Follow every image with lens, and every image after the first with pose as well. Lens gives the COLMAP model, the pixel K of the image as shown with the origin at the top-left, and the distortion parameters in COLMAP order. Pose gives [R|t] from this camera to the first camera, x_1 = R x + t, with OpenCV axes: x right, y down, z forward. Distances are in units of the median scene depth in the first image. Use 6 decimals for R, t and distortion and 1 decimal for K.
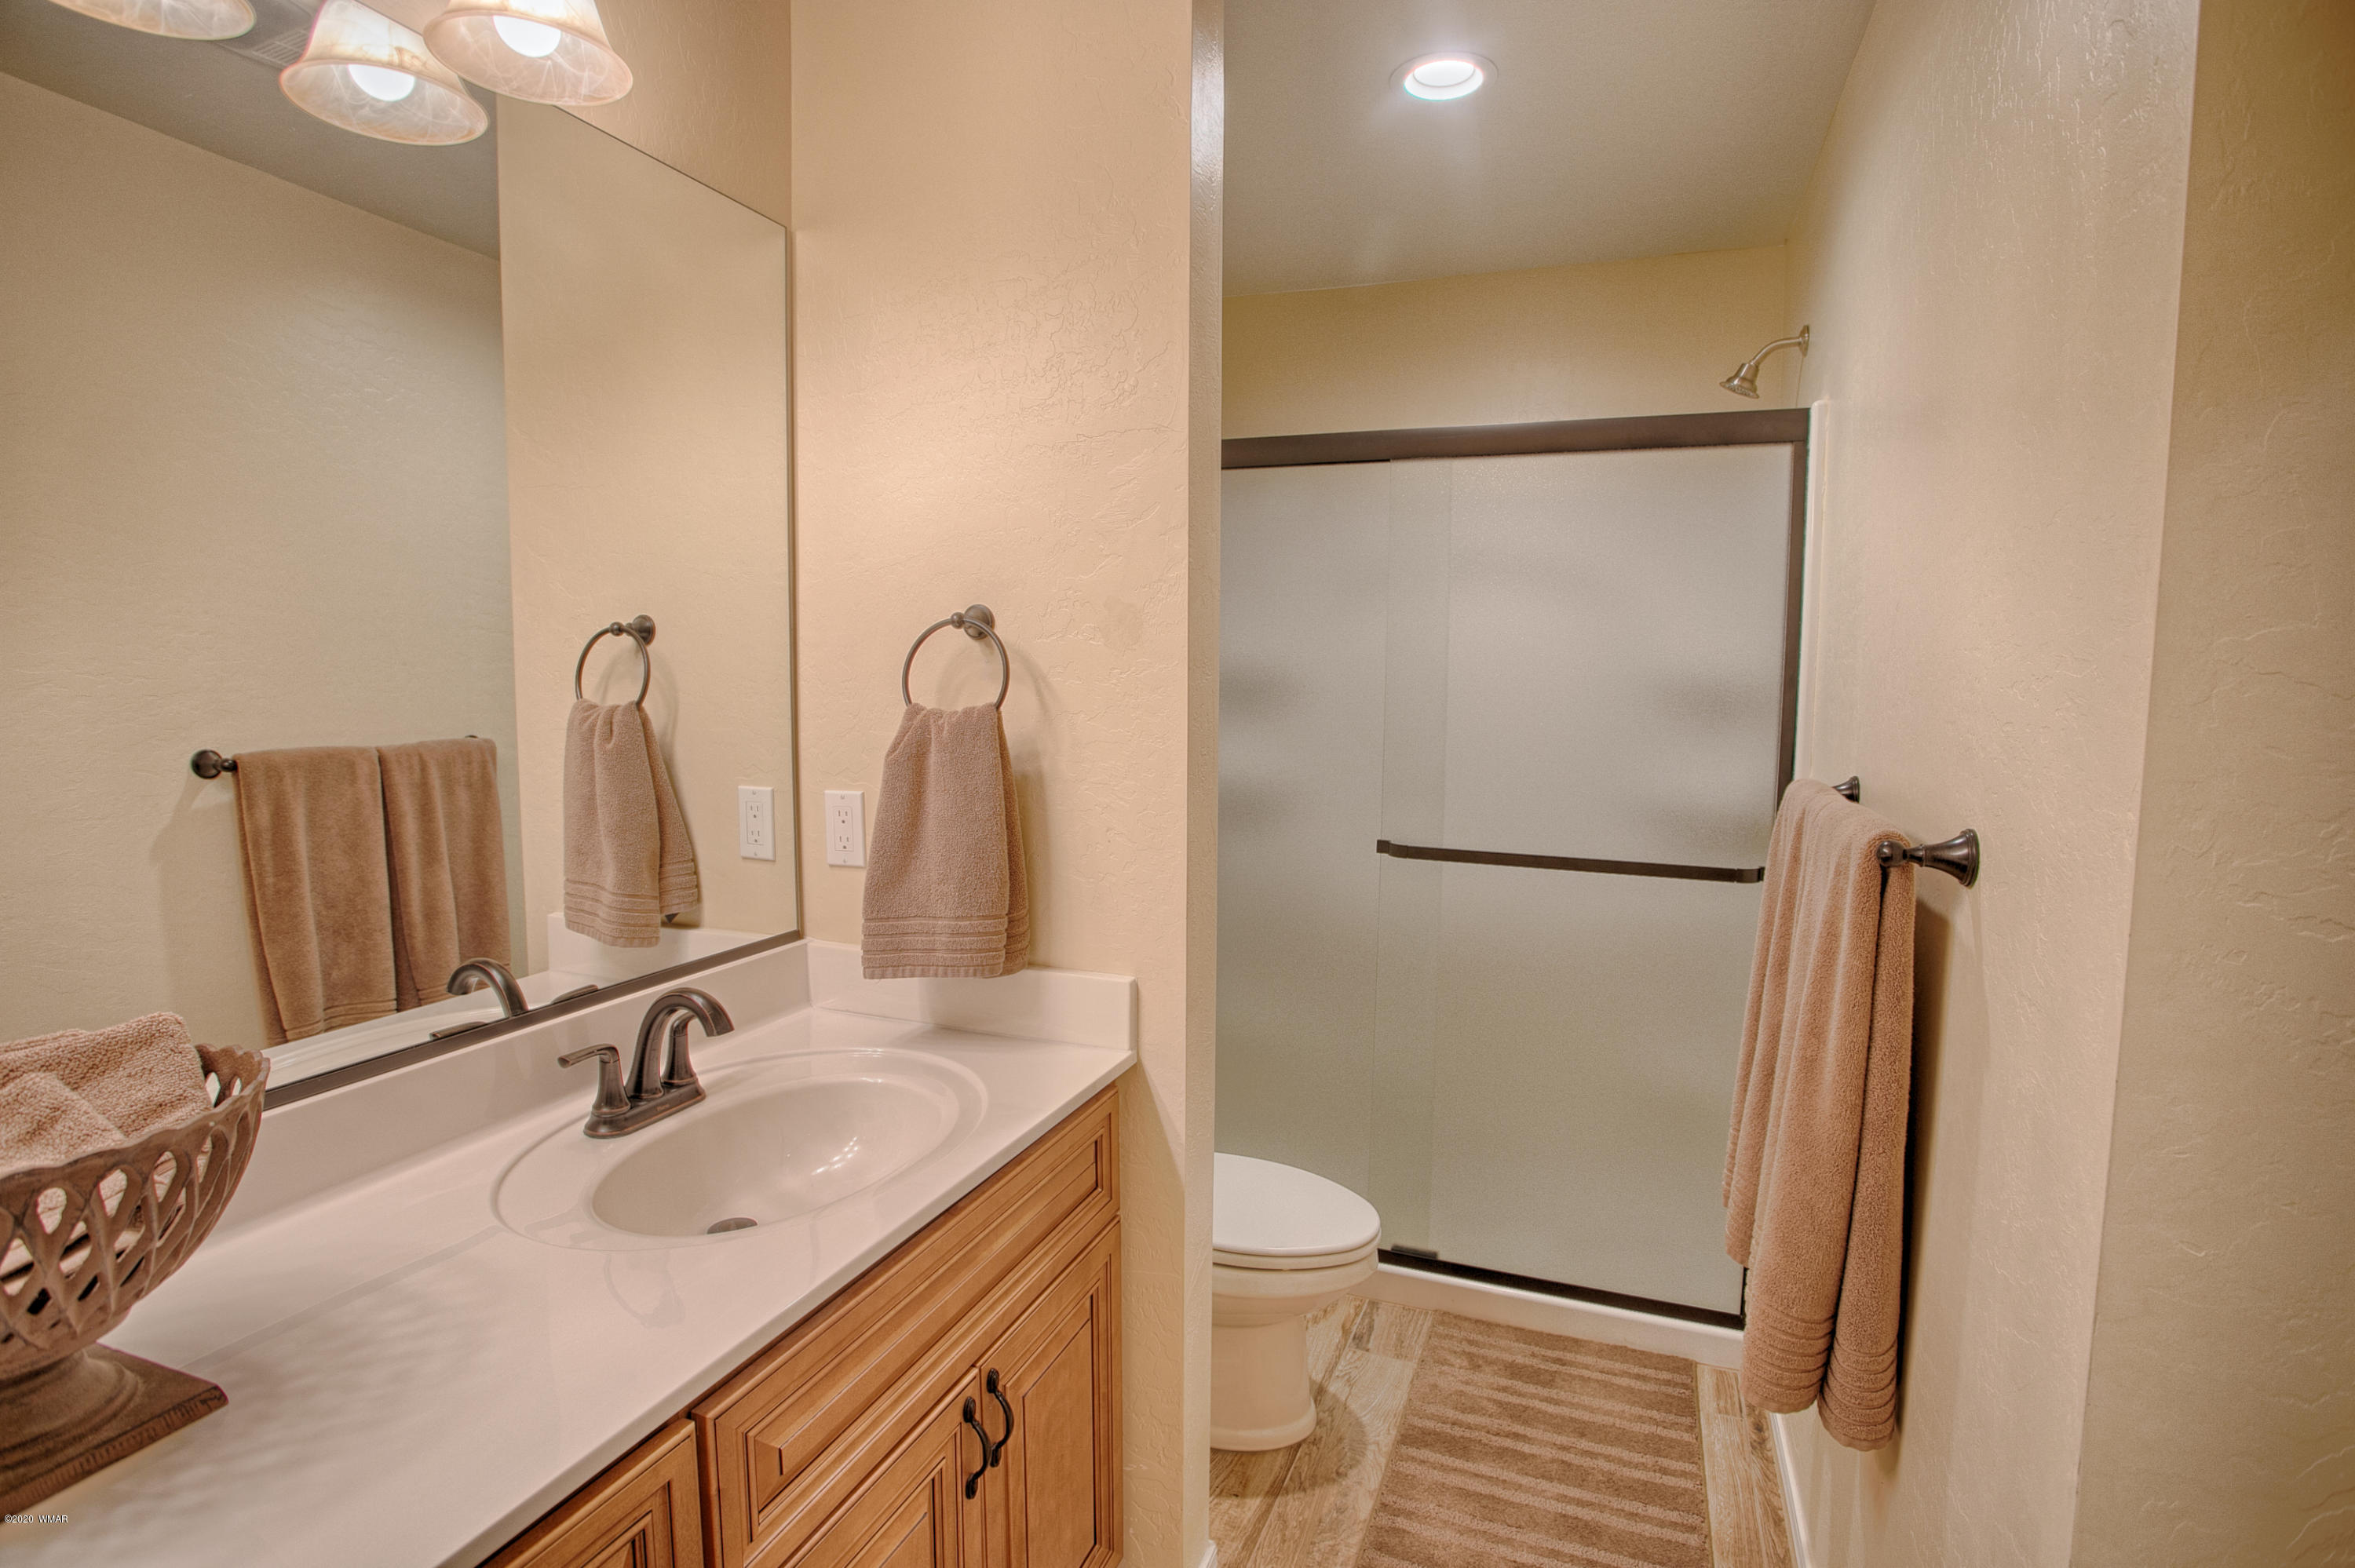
lens RADIAL K [[1134.9, 0, 1164.9], [0, 1134.9, 770.8], [0, 0, 1]] dist [-0.069489, 0.025699]
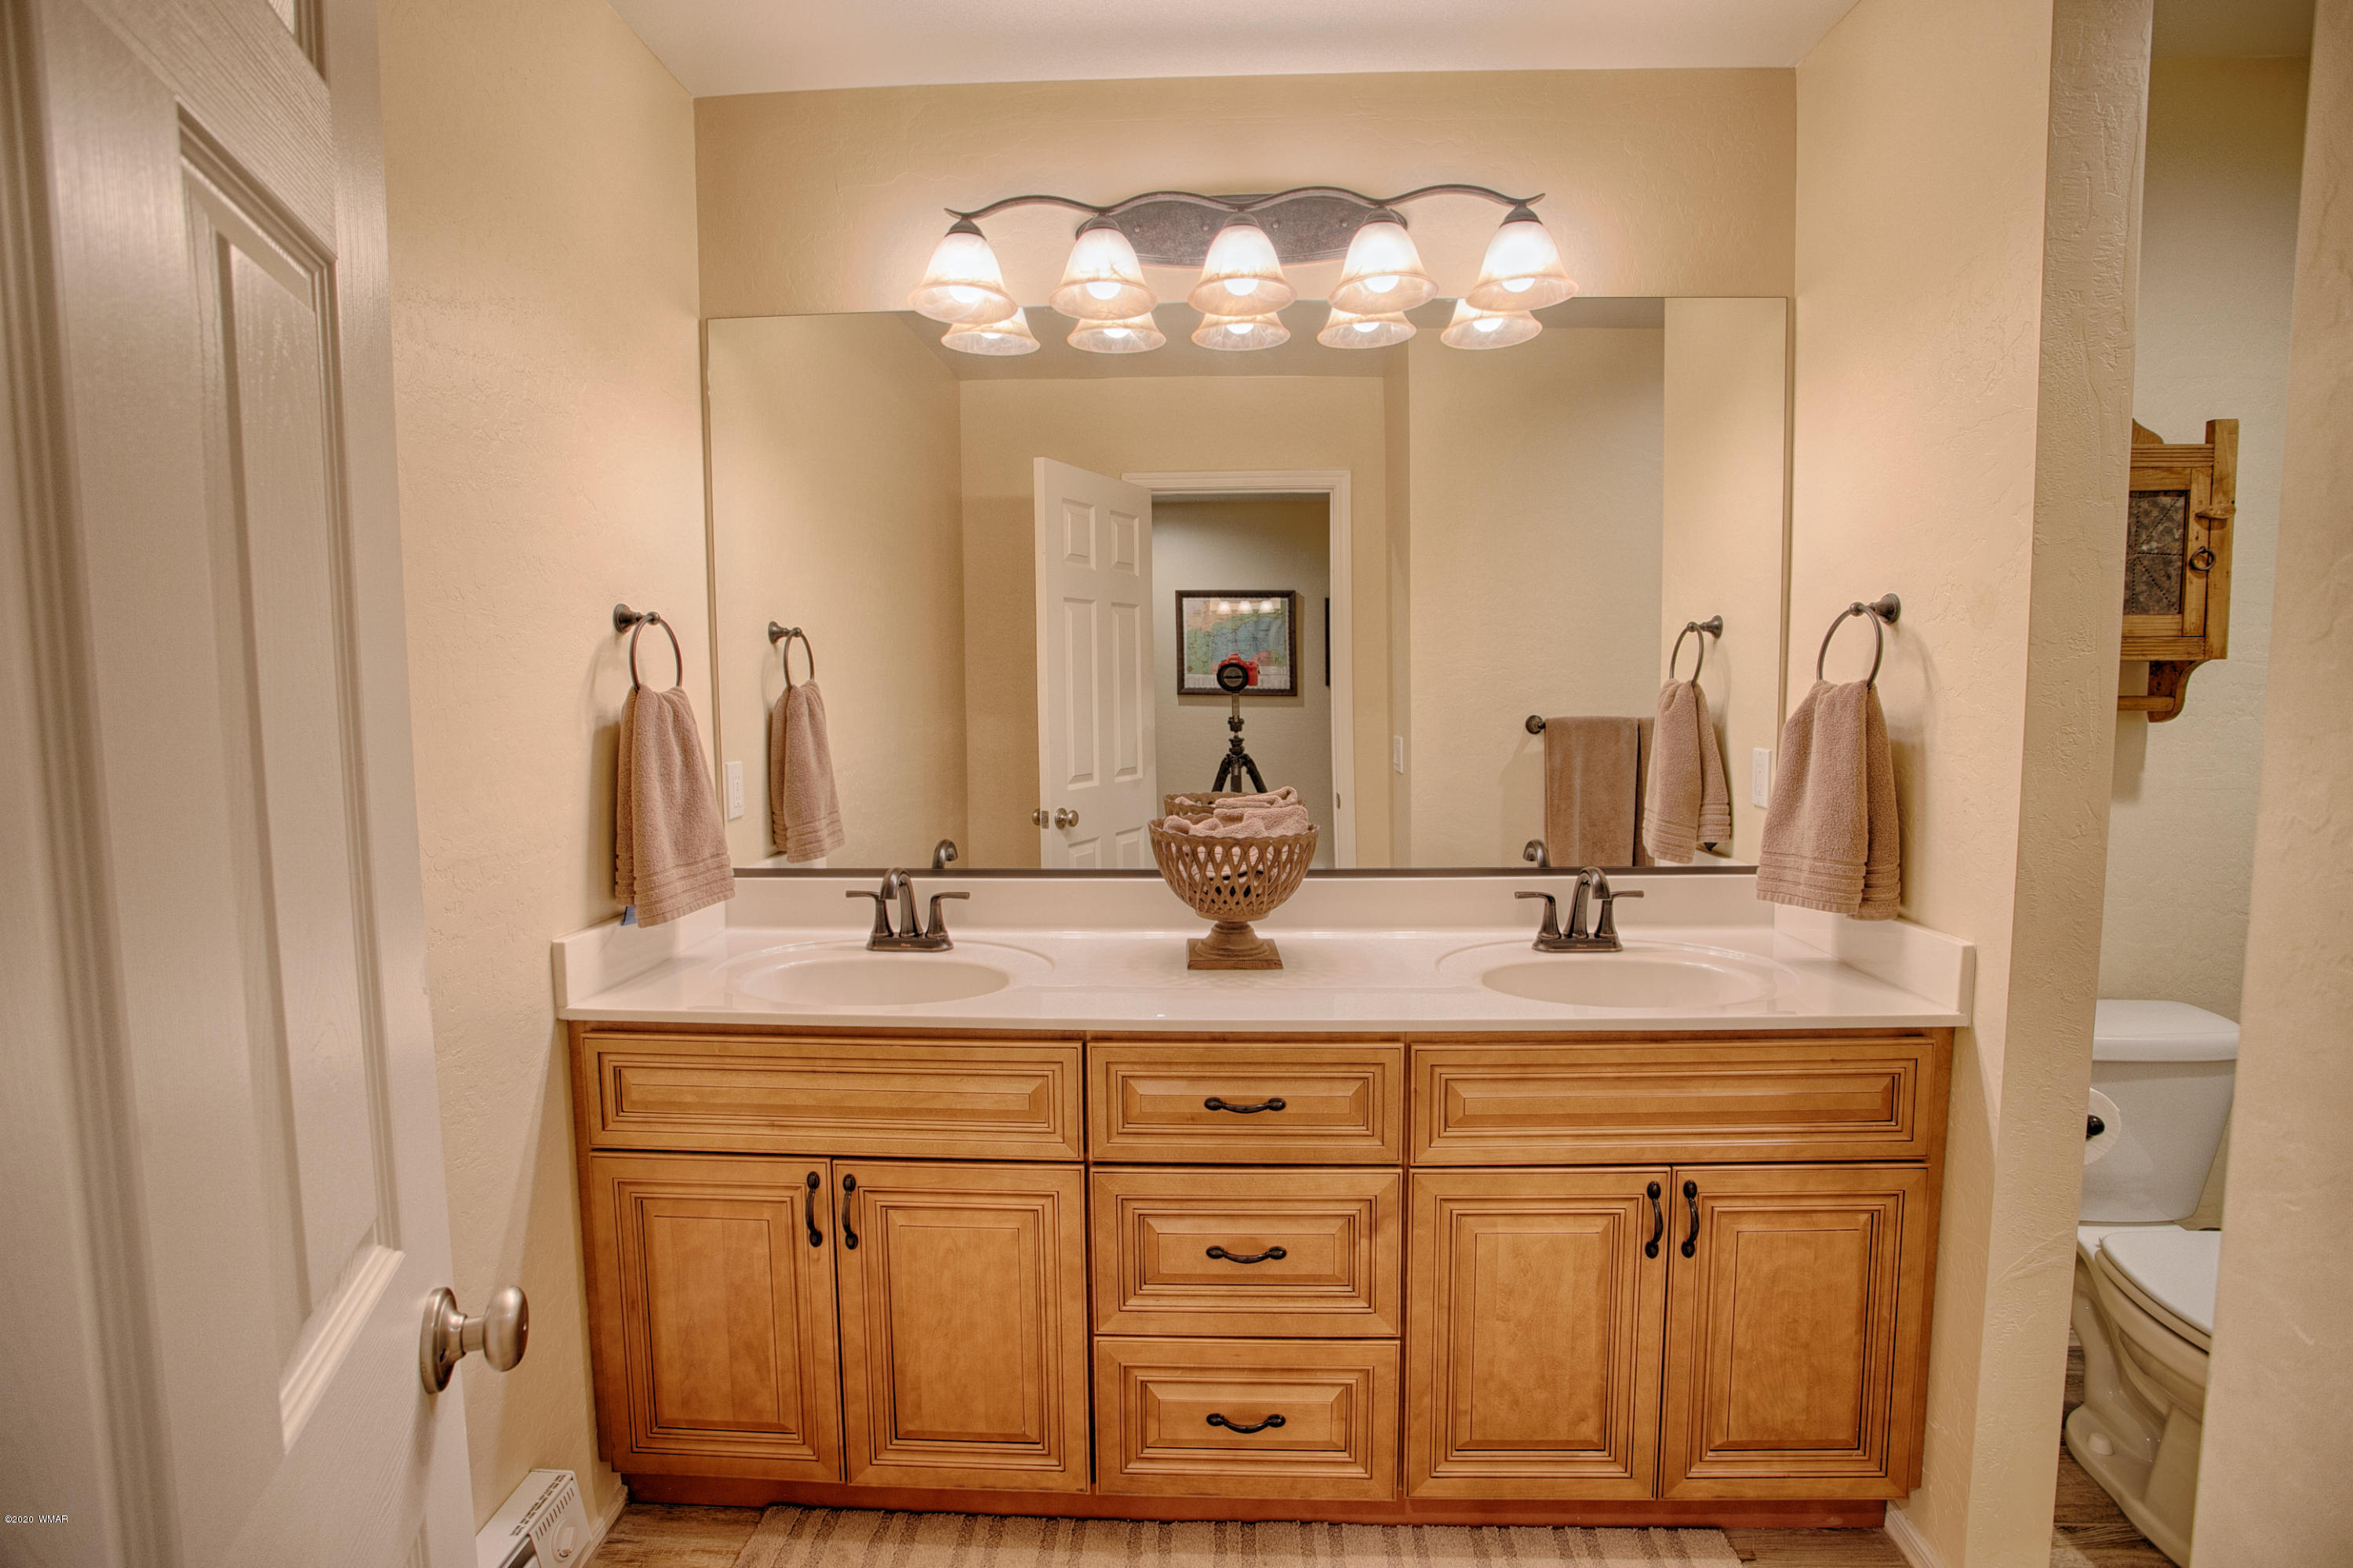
lens RADIAL K [[1134.2, 0, 1163.9], [0, 1134.2, 770.8], [0, 0, 1]] dist [-0.069489, 0.025699]
pose [[0.328956, 0.066755, -0.941983, 0.589302], [-0.062998, 0.996828, 0.048642, 0.019674], [0.942241, 0.043342, 0.332118, -0.043710]]
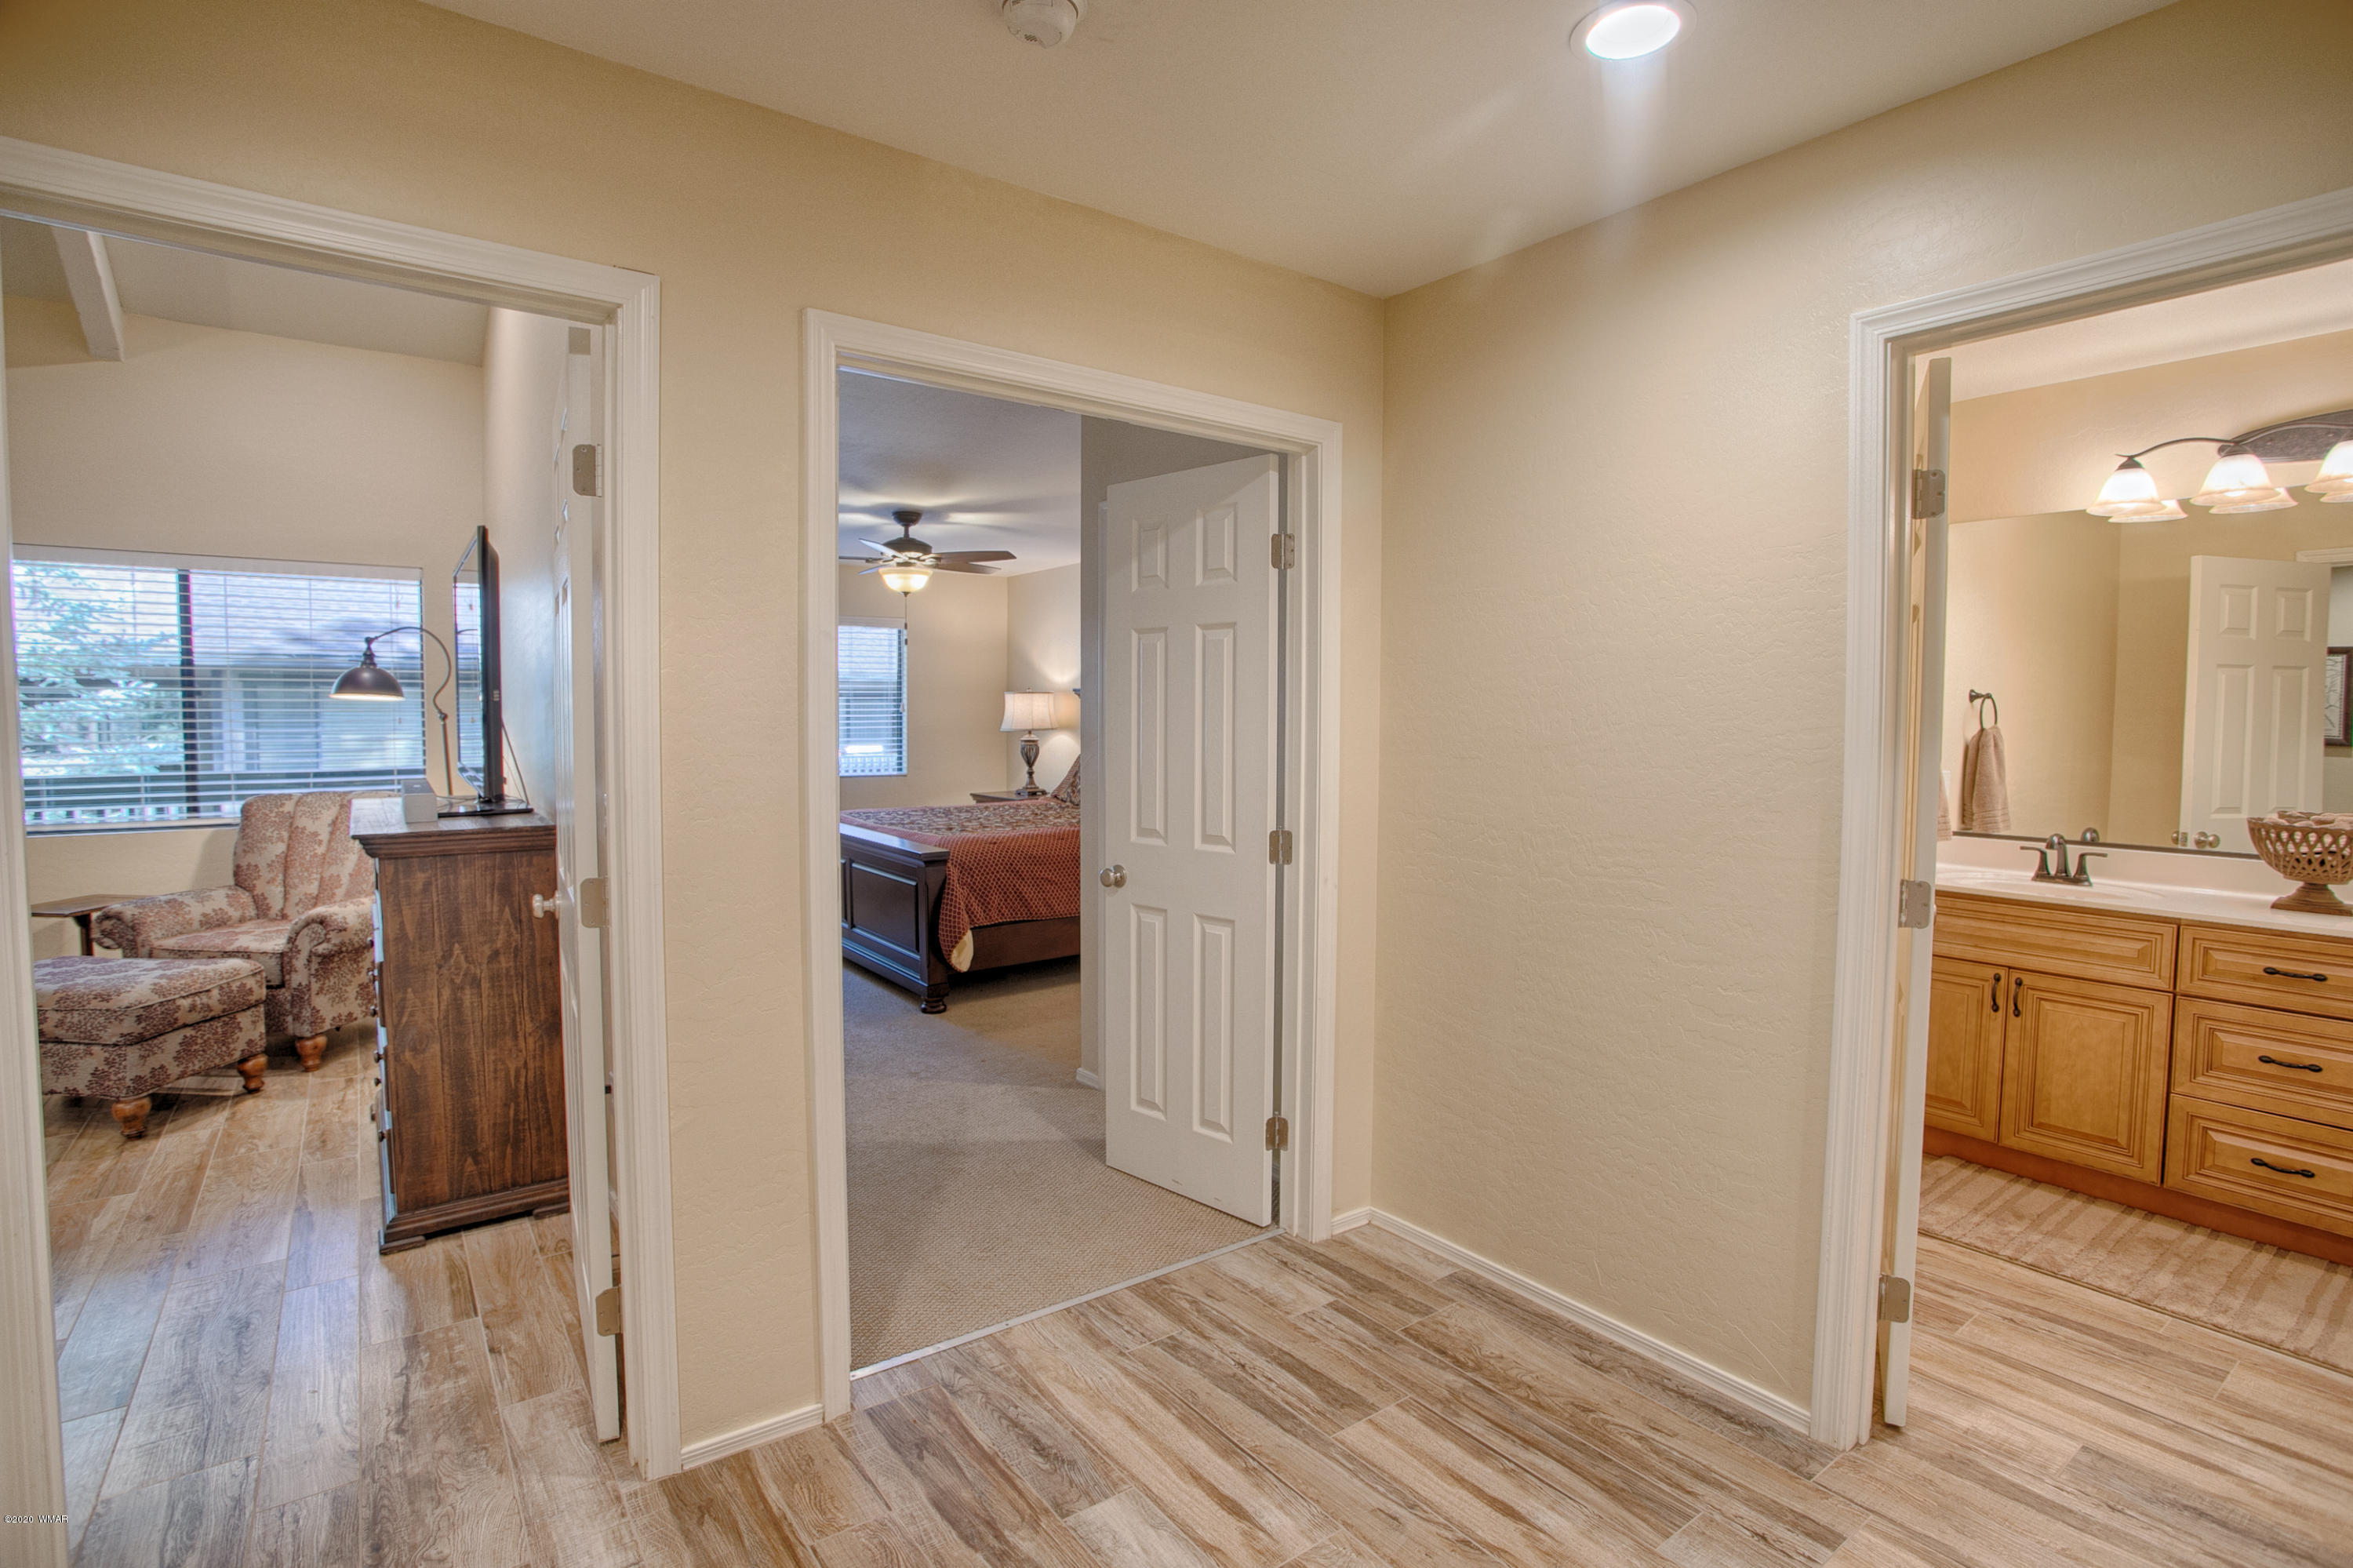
lens RADIAL K [[1134.2, 0, 1163.9], [0, 1134.2, 770.8], [0, 0, 1]] dist [-0.069489, 0.025699]
pose [[-0.524902, 0.031575, -0.850577, 2.330591], [-0.080203, 0.993031, 0.086357, 0.044317], [0.847376, 0.113547, -0.518711, -0.333204]]
